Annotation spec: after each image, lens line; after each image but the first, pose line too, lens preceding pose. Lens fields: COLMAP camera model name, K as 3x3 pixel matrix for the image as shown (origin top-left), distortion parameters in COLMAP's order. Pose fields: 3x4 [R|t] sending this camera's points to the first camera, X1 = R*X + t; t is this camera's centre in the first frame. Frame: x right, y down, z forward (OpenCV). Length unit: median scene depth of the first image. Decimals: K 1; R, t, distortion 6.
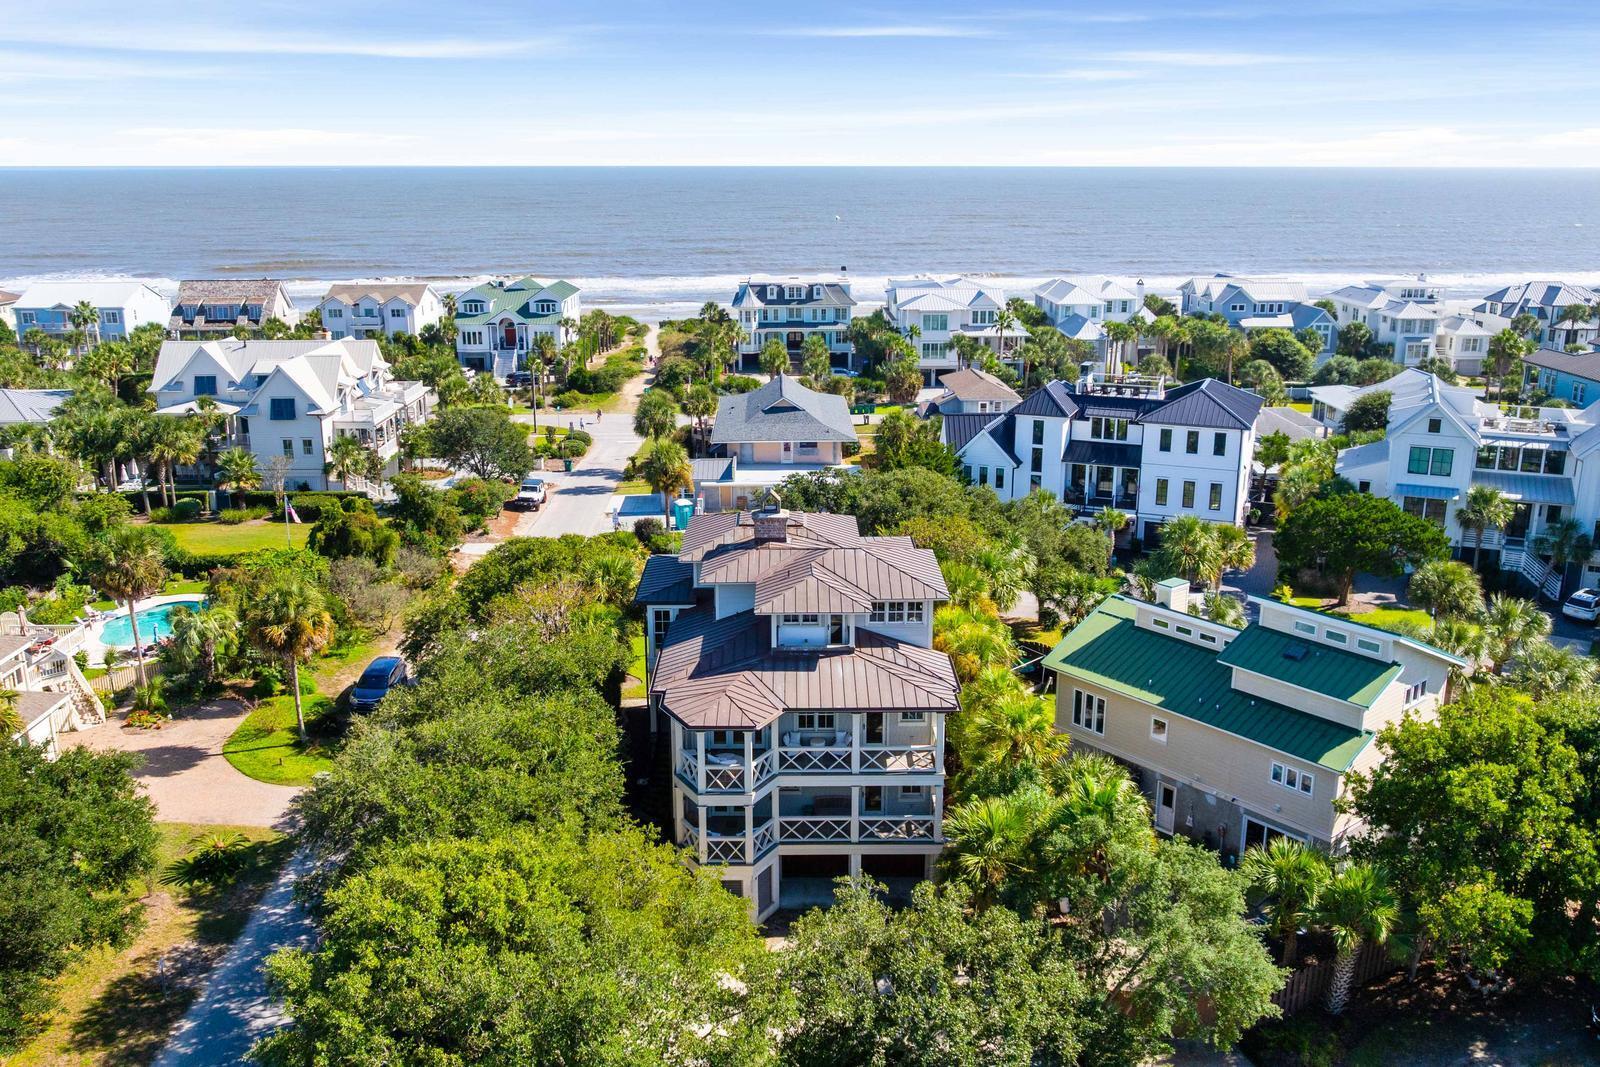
lens RADIAL K [[1330.5, 0, 800.0], [0, 1330.5, 533.5], [0, 0, 1]] dist [-0.002764, -0.054377]
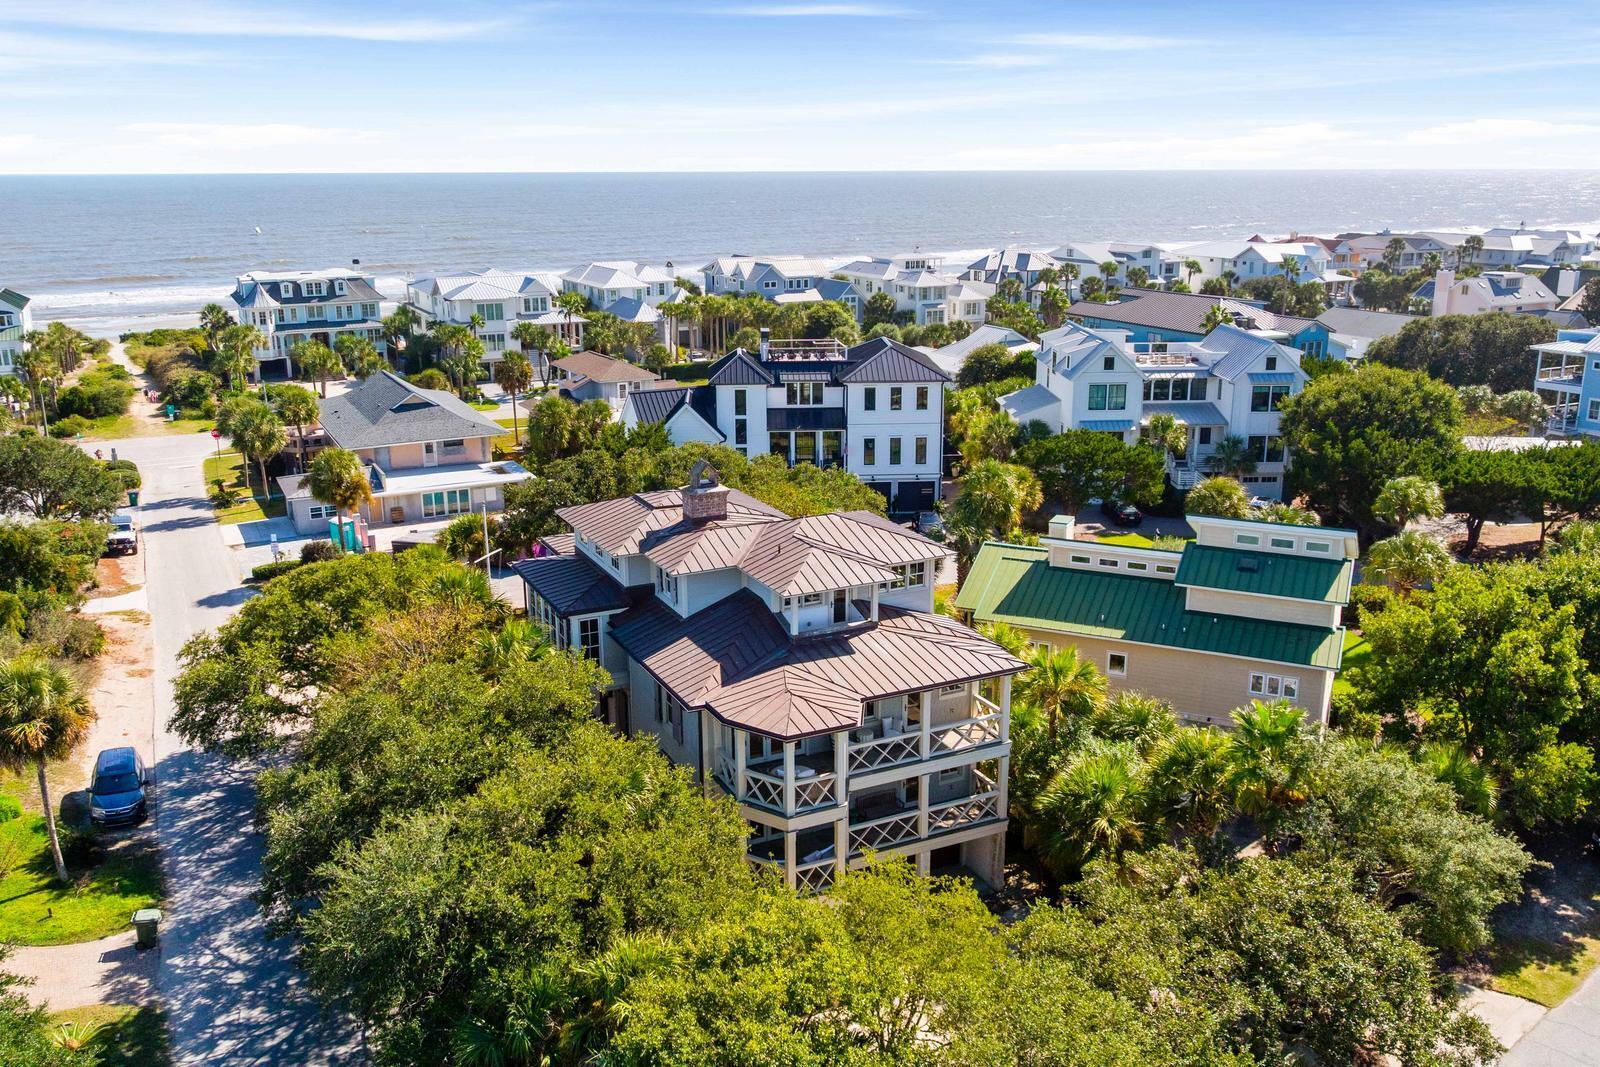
lens RADIAL K [[1330.5, 0, 800.0], [0, 1330.5, 533.5], [0, 0, 1]] dist [-0.002764, -0.054377]
pose [[0.901516, -0.118041, 0.416336, -0.161861], [0.119563, 0.992571, 0.022522, 0.000914], [-0.415902, 0.029475, 0.908932, 0.097830]]
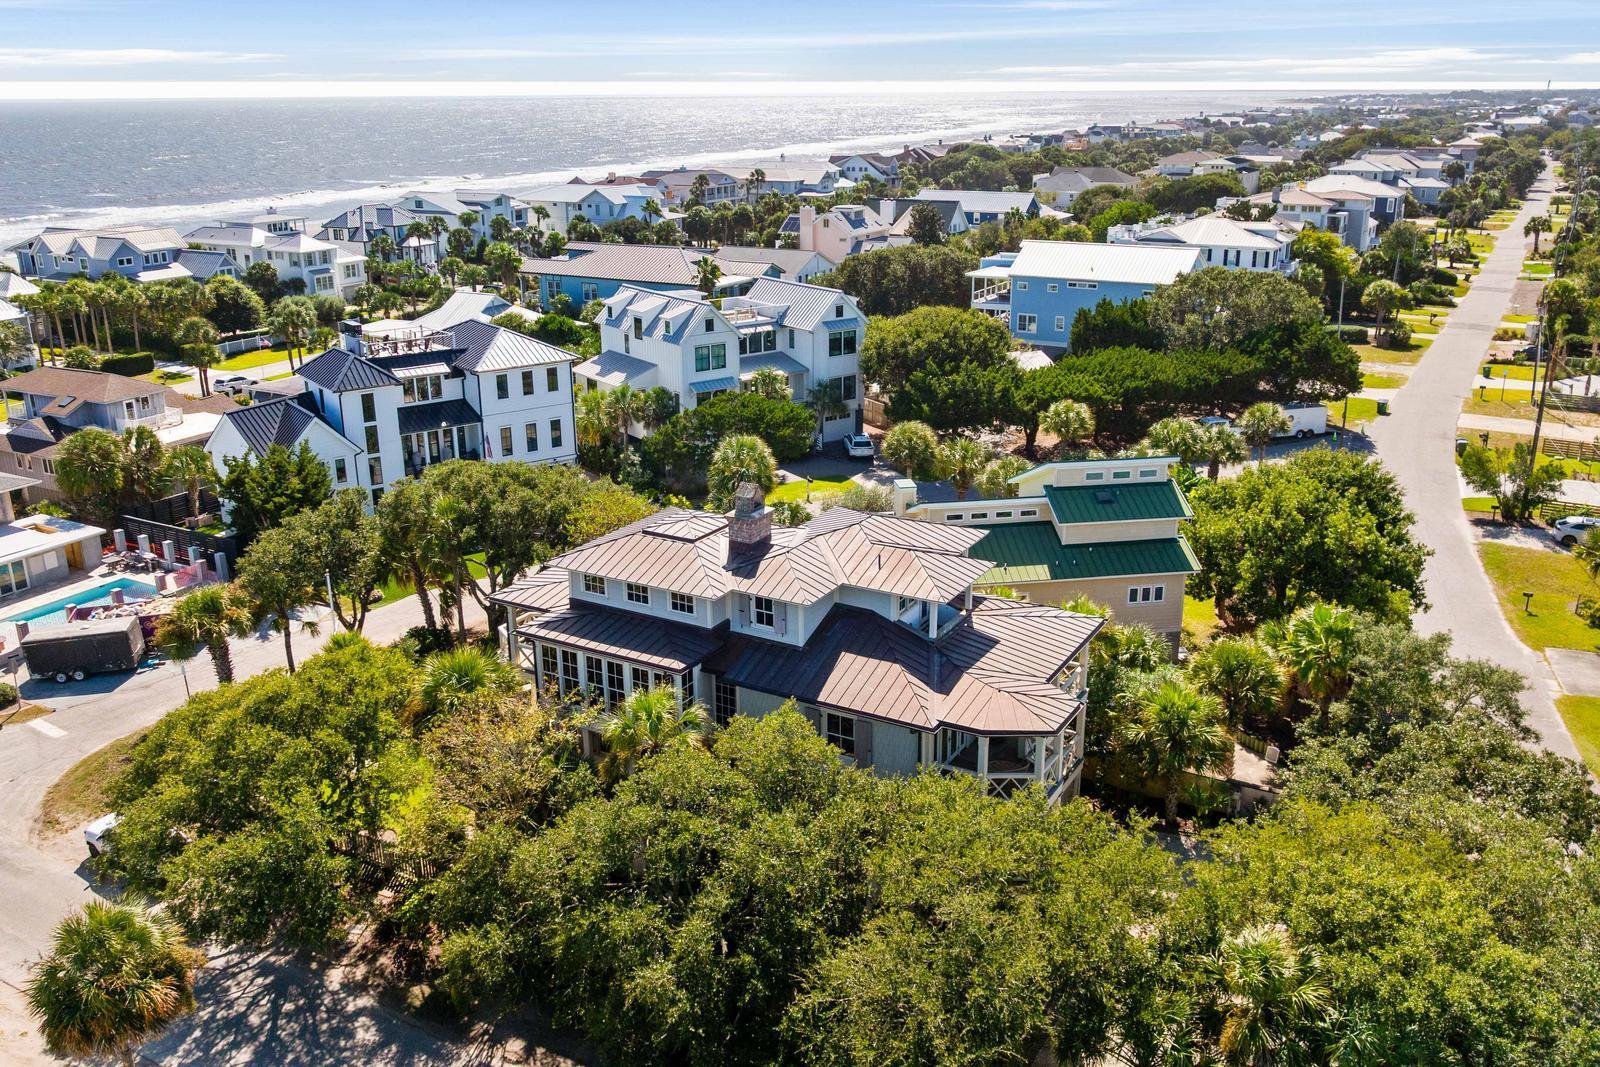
lens RADIAL K [[1330.5, 0, 800.0], [0, 1330.5, 533.5], [0, 0, 1]] dist [-0.002764, -0.054377]
pose [[0.508612, -0.273846, 0.816286, -0.338714], [0.237545, 0.955906, 0.172676, -0.067920], [-0.827579, 0.106080, 0.551236, 0.258511]]
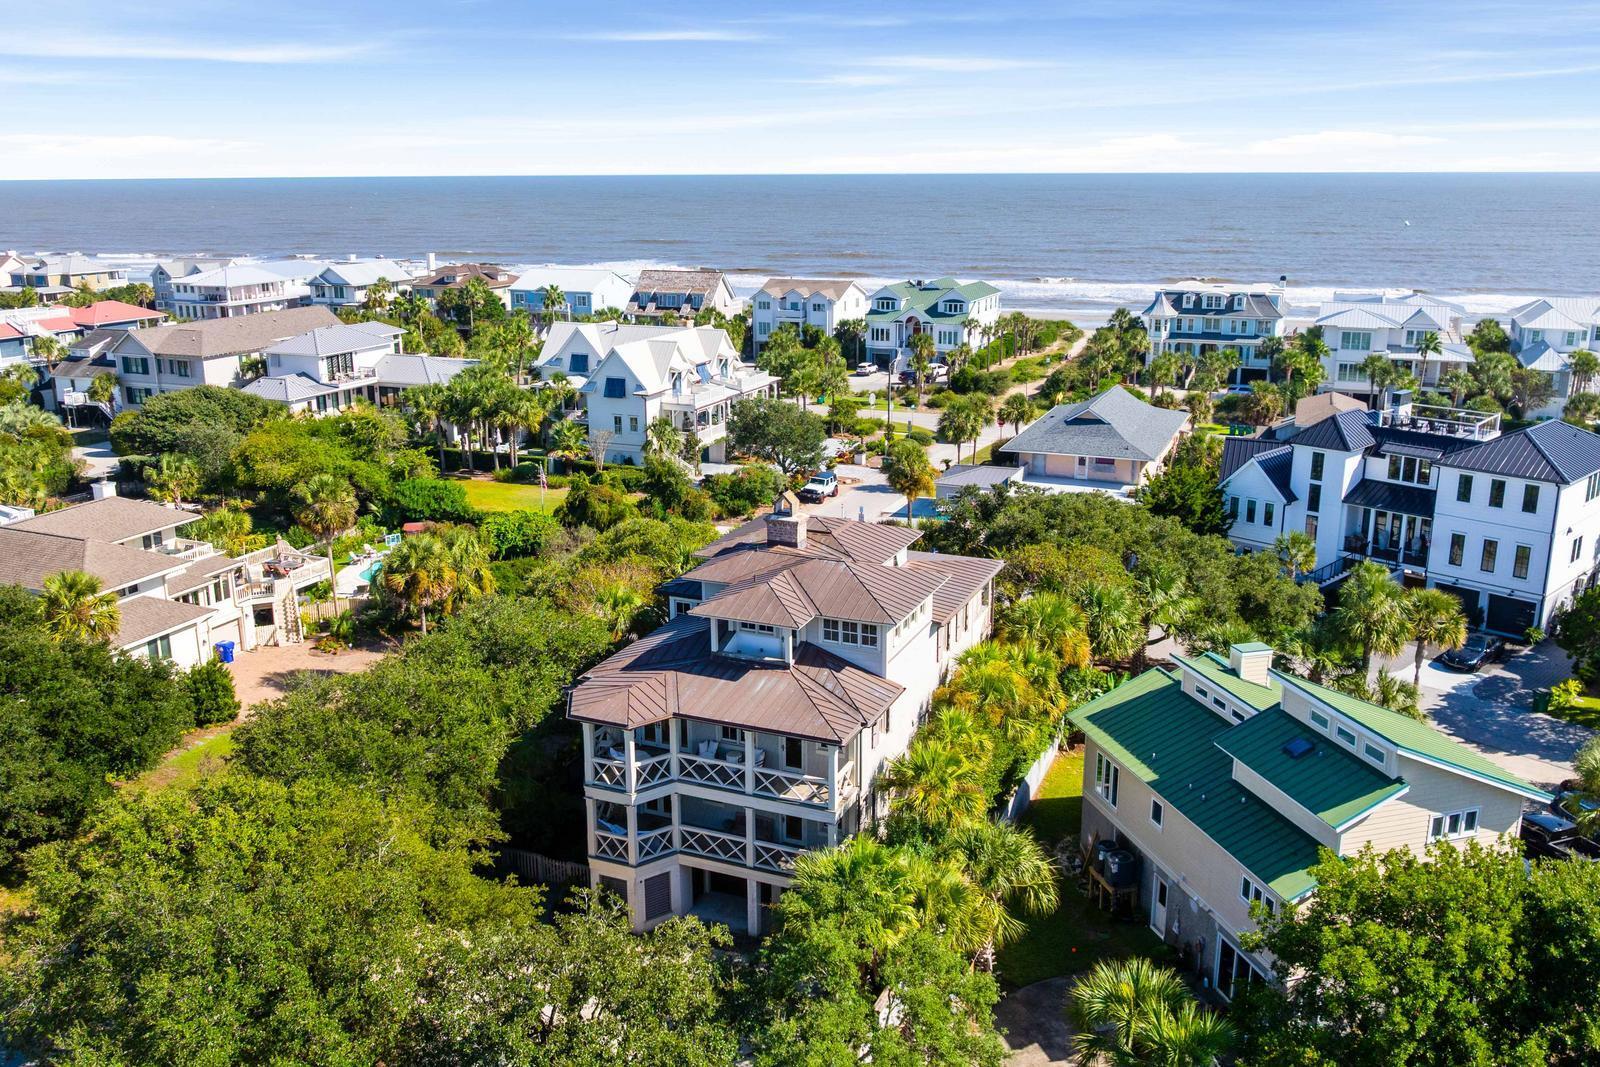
lens RADIAL K [[1330.5, 0, 800.0], [0, 1330.5, 533.5], [0, 0, 1]] dist [-0.002764, -0.054377]
pose [[0.914728, 0.103939, -0.390472, 0.180105], [-0.105349, 0.994275, 0.017871, -0.010354], [0.390094, 0.024789, 0.920441, 0.059310]]
